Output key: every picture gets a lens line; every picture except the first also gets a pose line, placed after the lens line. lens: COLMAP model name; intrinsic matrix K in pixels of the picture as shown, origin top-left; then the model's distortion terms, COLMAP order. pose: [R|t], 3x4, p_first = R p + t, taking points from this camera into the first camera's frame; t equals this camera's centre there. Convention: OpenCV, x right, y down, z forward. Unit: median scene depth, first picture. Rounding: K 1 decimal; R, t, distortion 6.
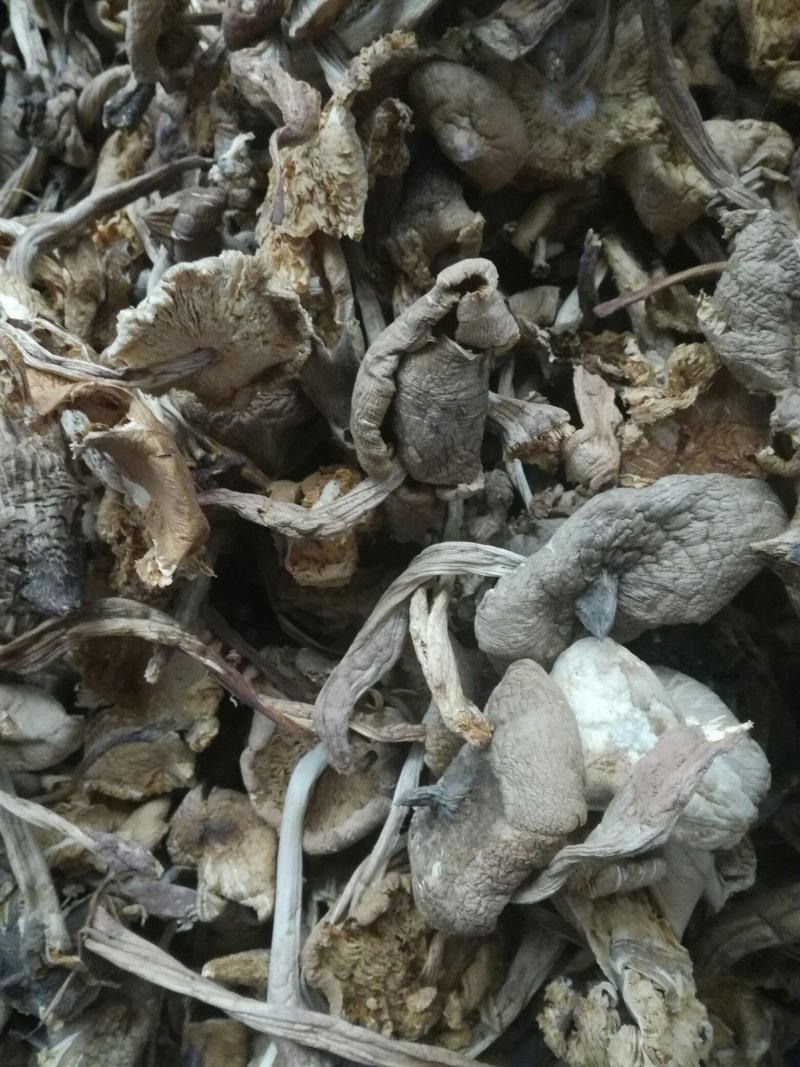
lens RADIAL K [[905.4, 0, 401.0], [0, 905.4, 507.1], [0, 0, 1]] dist [0.115377, -0.320740]
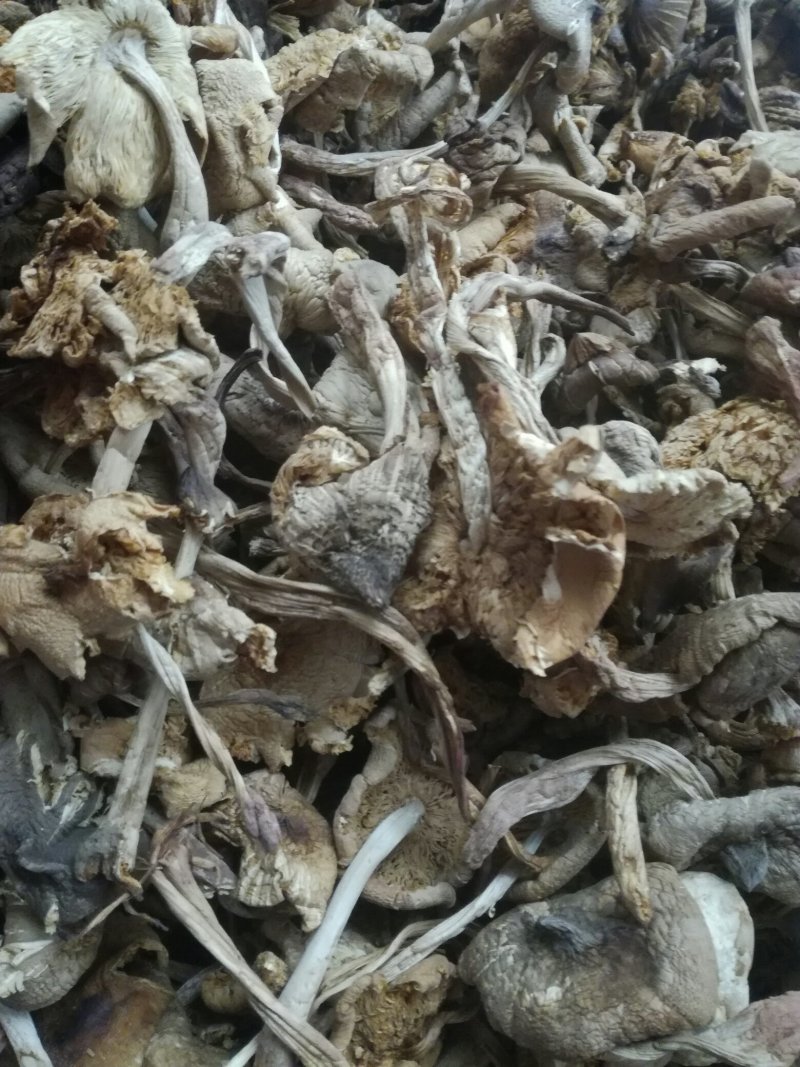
lens RADIAL K [[910.9, 0, 398.6], [0, 910.9, 490.9], [0, 0, 1]] dist [0.076311, -0.169615]
pose [[0.746389, 0.600797, 0.286262, -0.733553], [-0.581301, 0.797980, -0.159112, 0.164954], [-0.324025, -0.047644, 0.944848, -0.010281]]
